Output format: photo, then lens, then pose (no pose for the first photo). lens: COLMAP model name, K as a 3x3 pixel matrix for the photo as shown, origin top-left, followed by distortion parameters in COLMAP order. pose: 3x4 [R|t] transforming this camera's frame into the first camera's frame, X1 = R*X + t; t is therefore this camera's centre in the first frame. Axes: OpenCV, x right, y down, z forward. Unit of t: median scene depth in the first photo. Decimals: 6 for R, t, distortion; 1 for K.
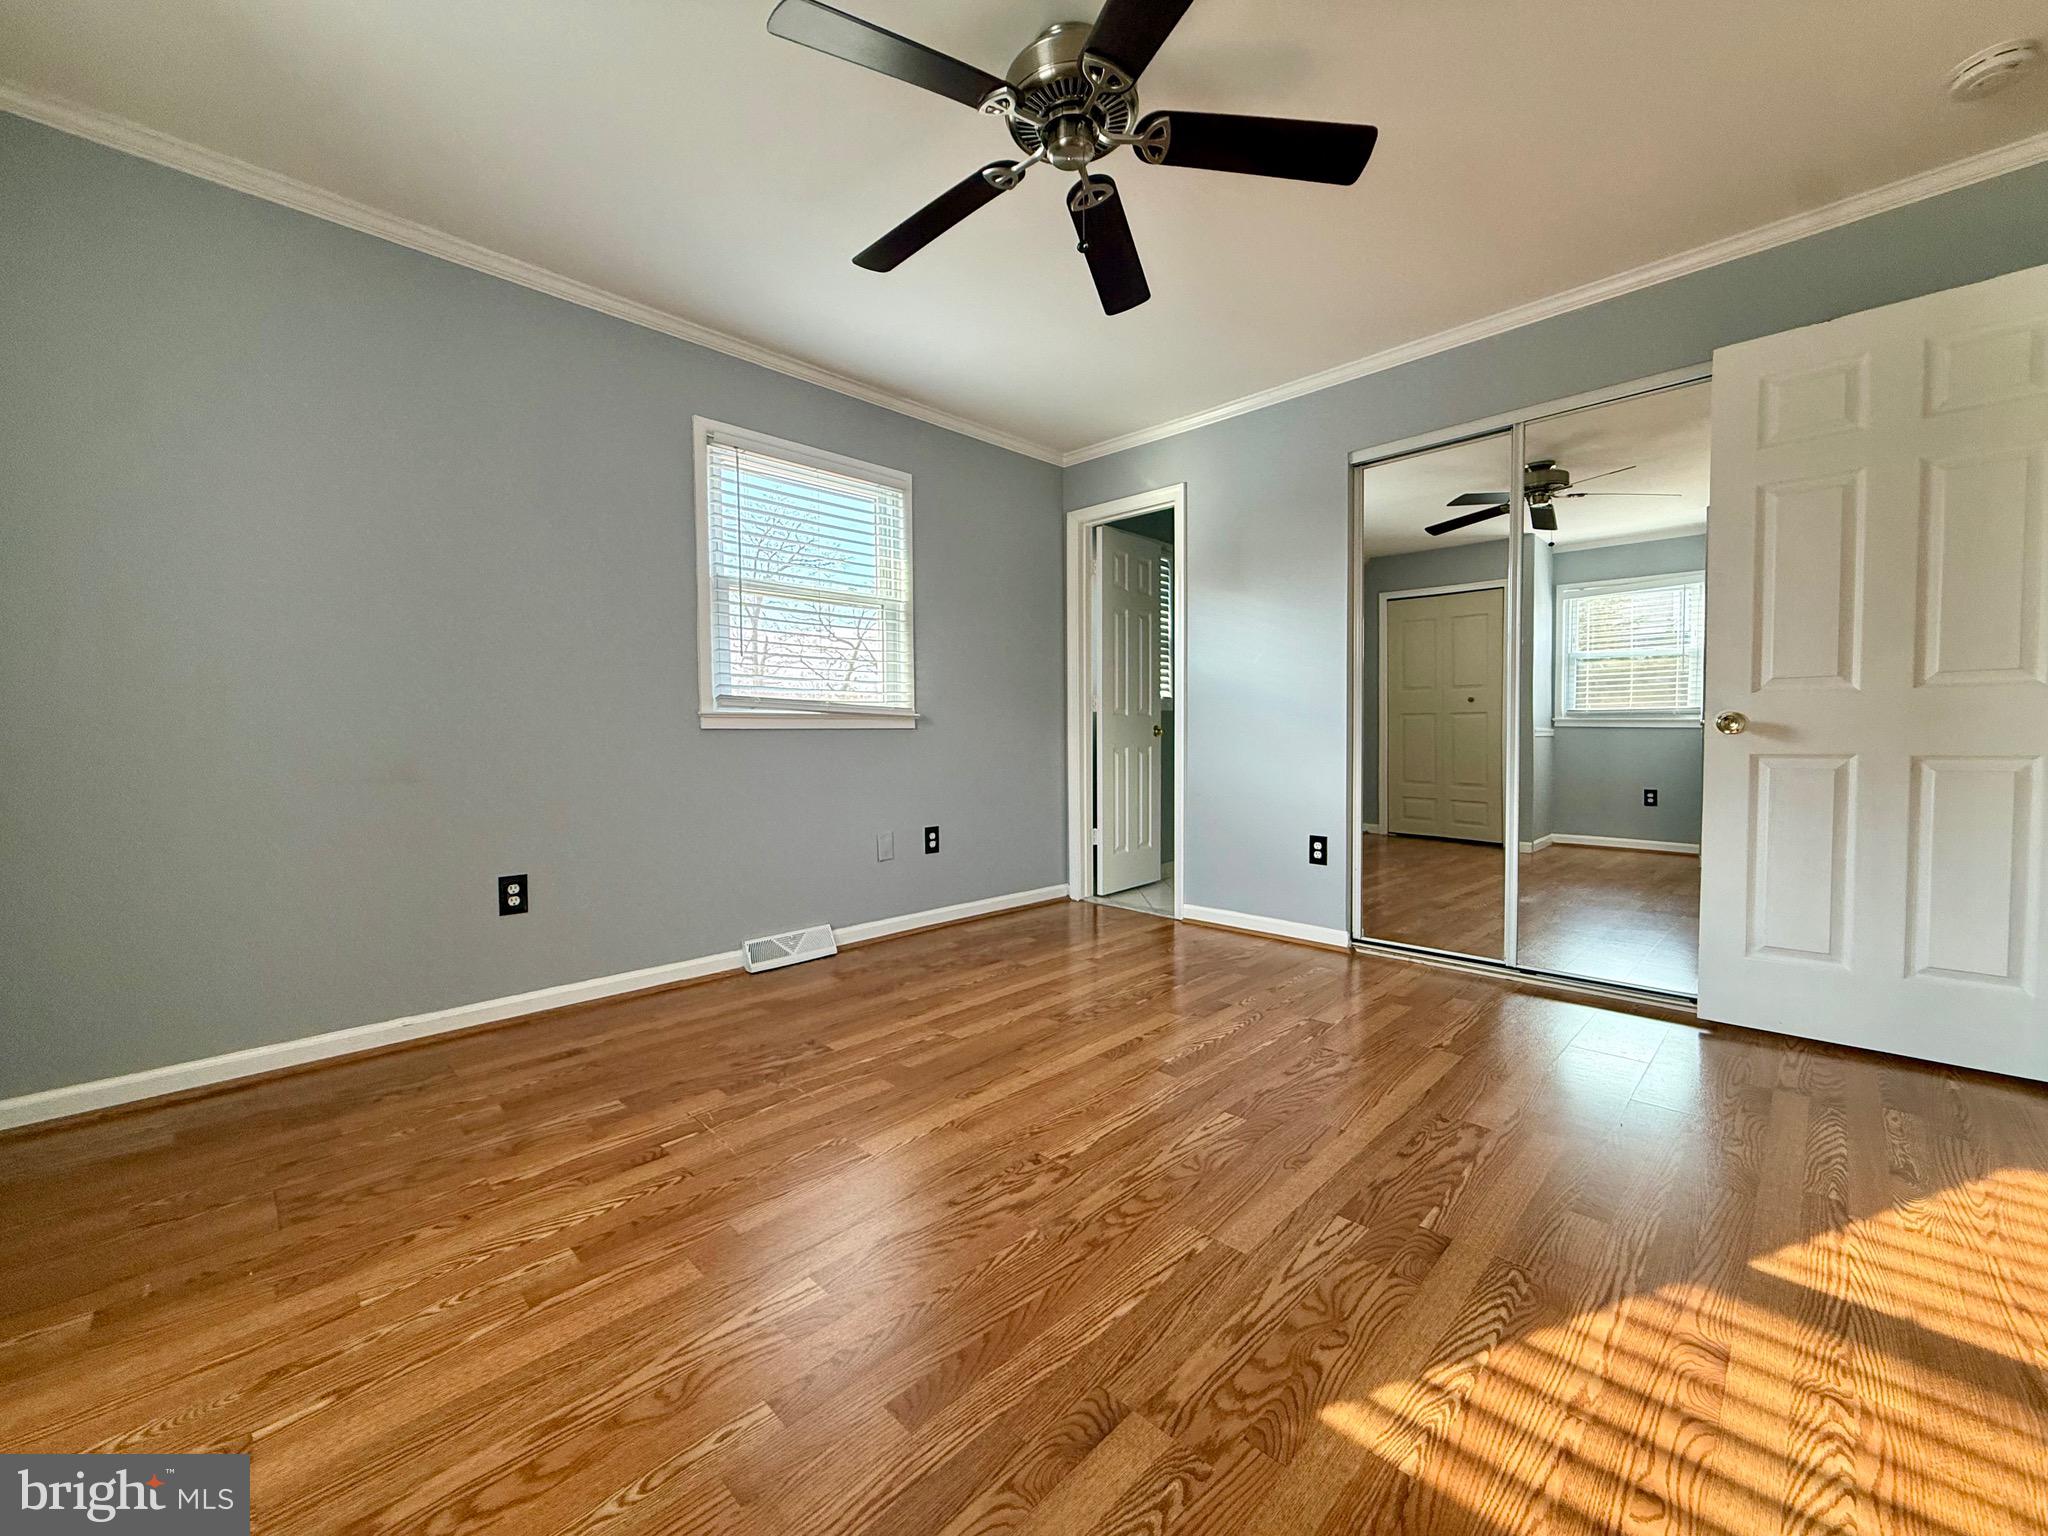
lens RADIAL K [[822.1, 0, 1021.9], [0, 822.1, 755.1], [0, 0, 1]] dist [0.002213, -0.000625]
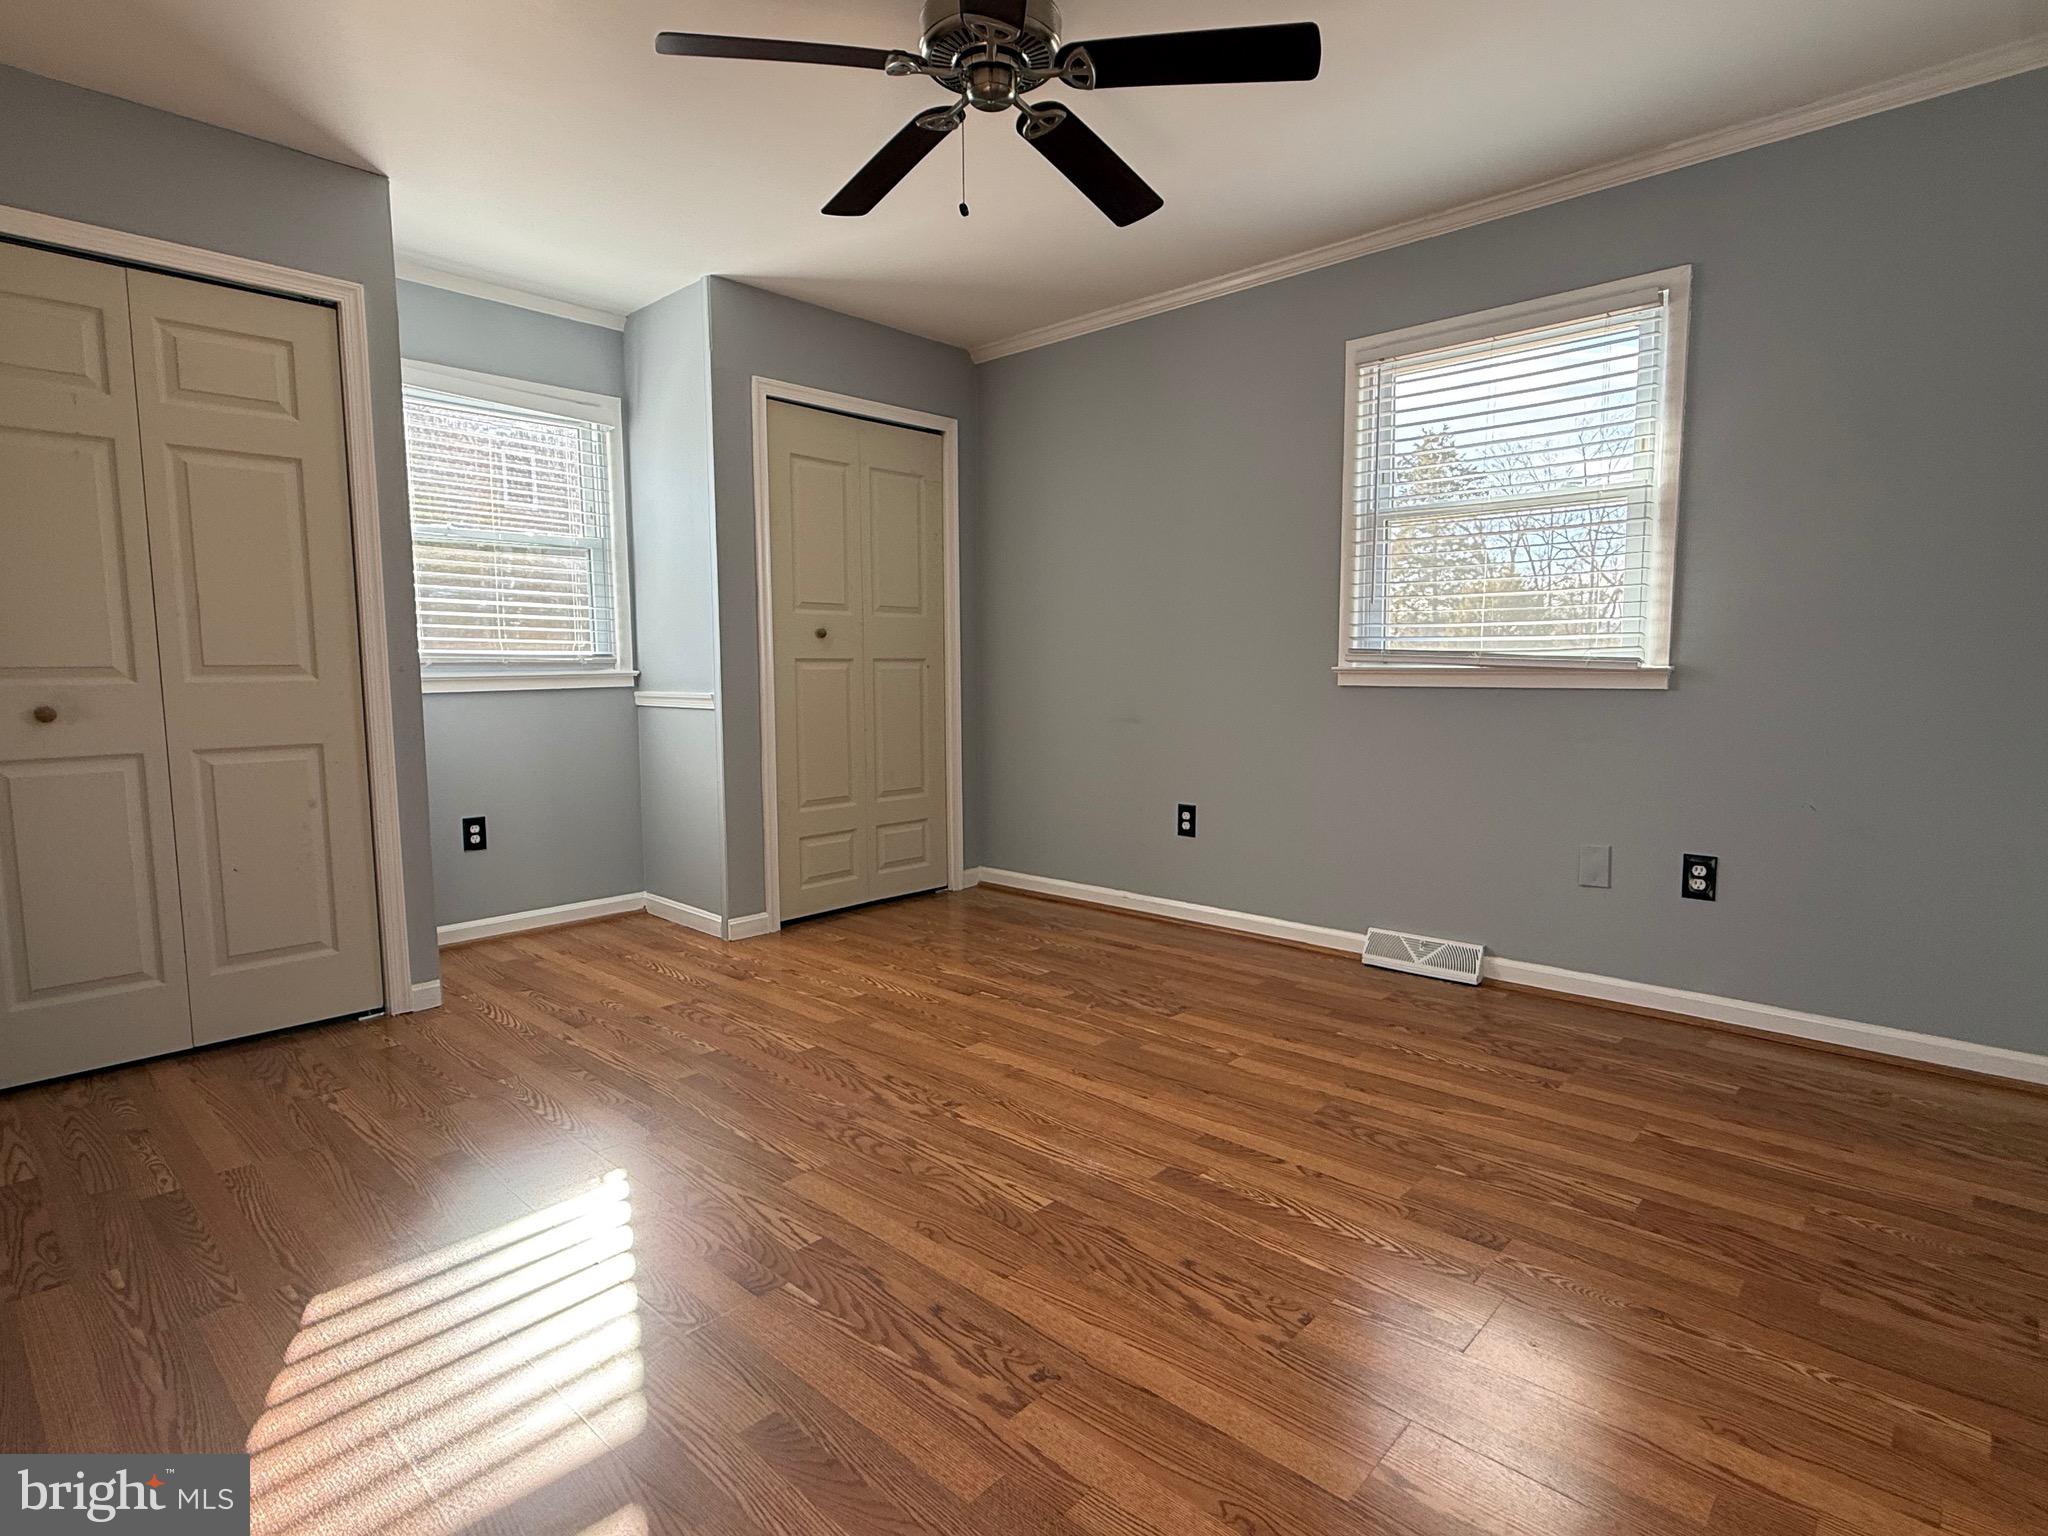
lens RADIAL K [[1053.2, 0, 1027.4], [0, 1053.2, 769.6], [0, 0, 1]] dist [-0.003030, 0.000457]
pose [[0.032247, 0.107362, -0.993697, 0.995459], [-0.020377, 0.994078, 0.106742, -0.074762], [0.999272, 0.016807, 0.034244, 0.762813]]
